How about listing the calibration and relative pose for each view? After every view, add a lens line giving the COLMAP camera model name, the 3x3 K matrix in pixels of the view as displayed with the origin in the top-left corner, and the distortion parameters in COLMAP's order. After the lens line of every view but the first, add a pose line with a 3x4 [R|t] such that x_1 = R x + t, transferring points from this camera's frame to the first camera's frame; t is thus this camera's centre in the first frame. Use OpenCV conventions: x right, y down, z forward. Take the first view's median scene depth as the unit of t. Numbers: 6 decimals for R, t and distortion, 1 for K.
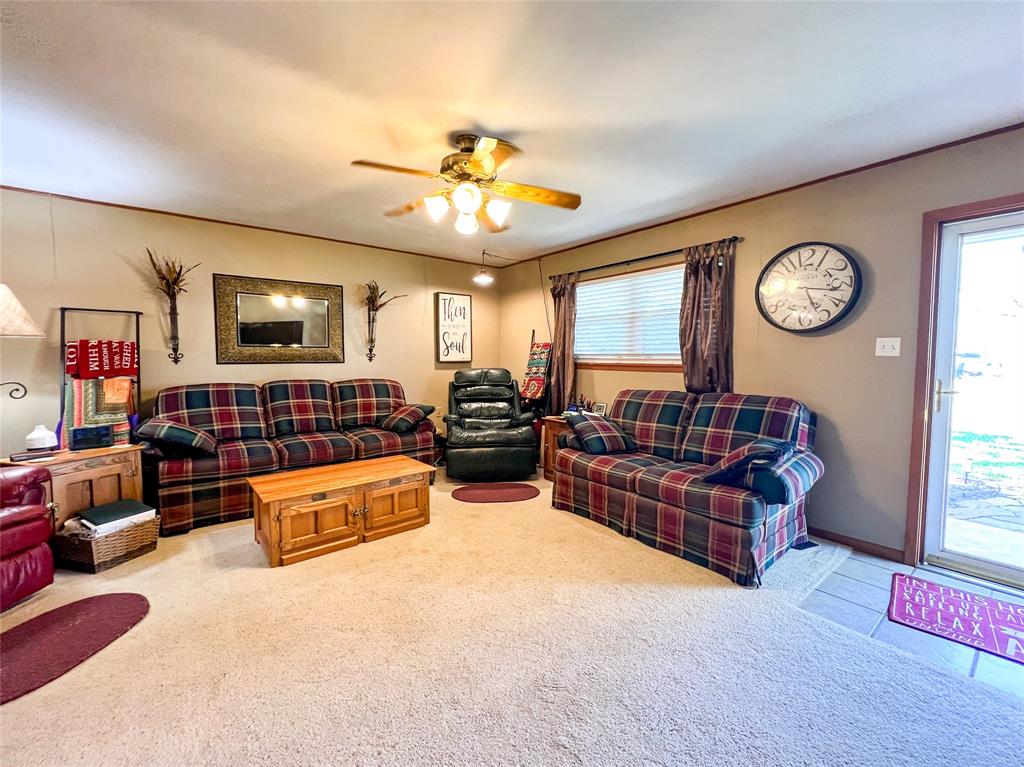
lens RADIAL K [[422.1, 0, 509.4], [0, 422.1, 381.7], [0, 0, 1]] dist [-0.002527, -0.000270]
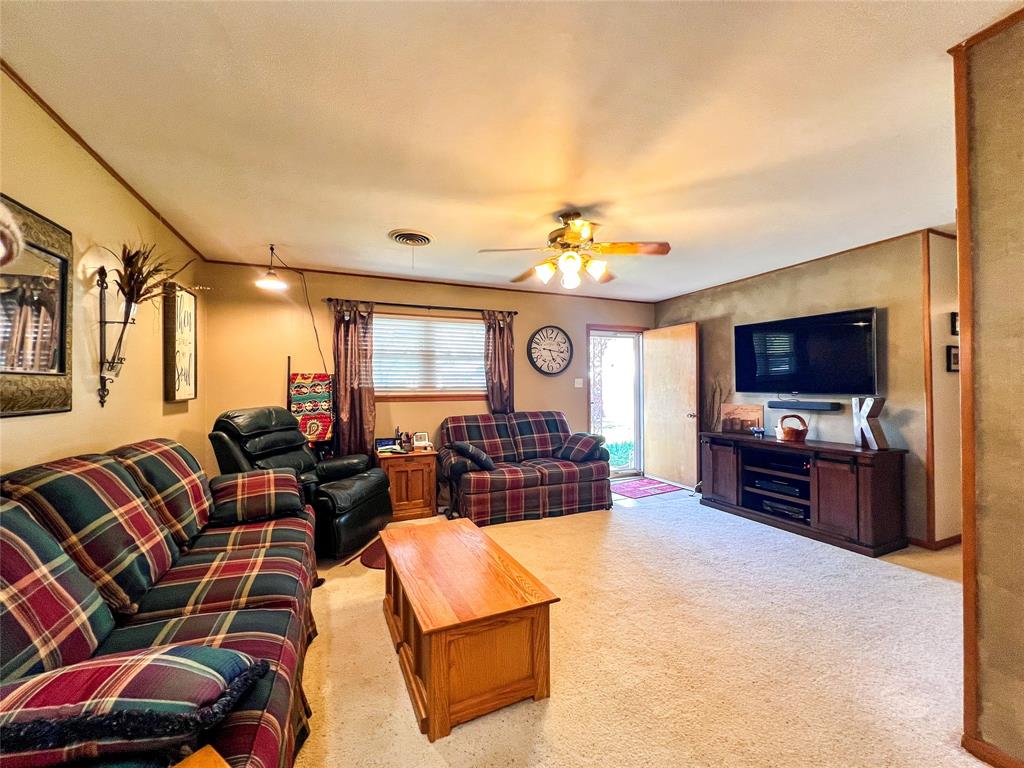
lens RADIAL K [[411.9, 0, 509.6], [0, 411.9, 381.8], [0, 0, 1]] dist [-0.001234, -0.000087]
pose [[0.257359, 0.004871, 0.966304, -0.826311], [0.062357, 0.997819, -0.021638, -0.045889], [-0.964302, 0.065825, 0.256494, 0.567421]]
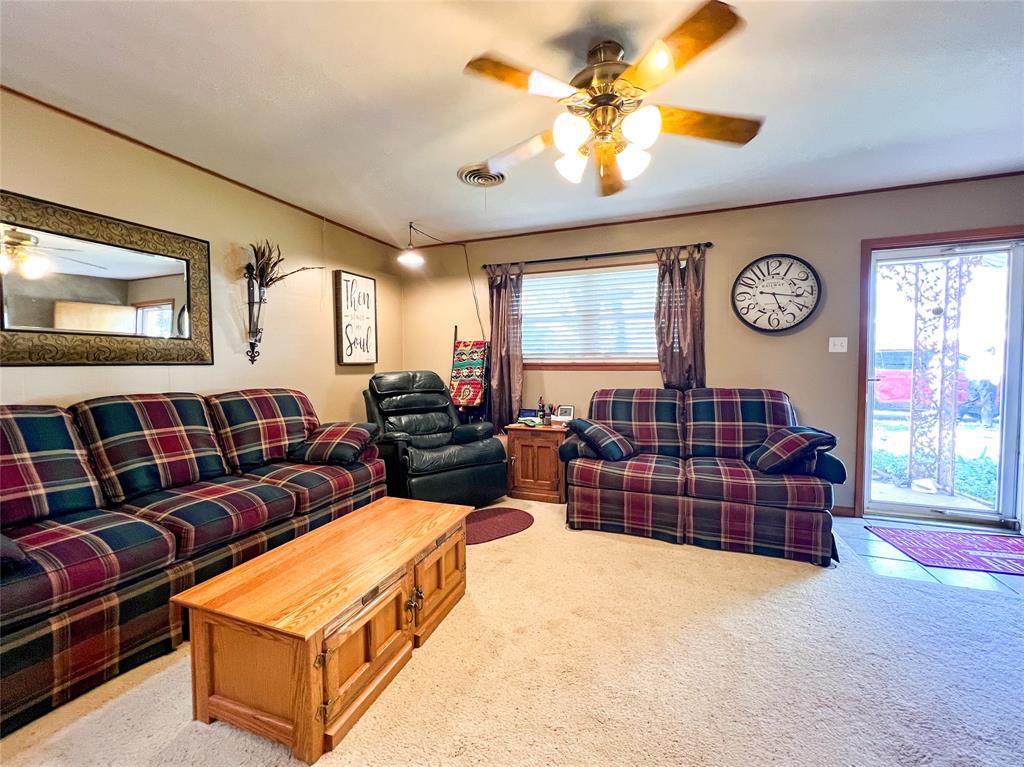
lens RADIAL K [[422.1, 0, 509.4], [0, 422.1, 381.7], [0, 0, 1]] dist [-0.002527, -0.000270]
pose [[0.864313, -0.026783, 0.502240, -0.397832], [0.035537, 0.999337, -0.007863, 0.000918], [-0.501697, 0.024644, 0.864692, 0.292978]]
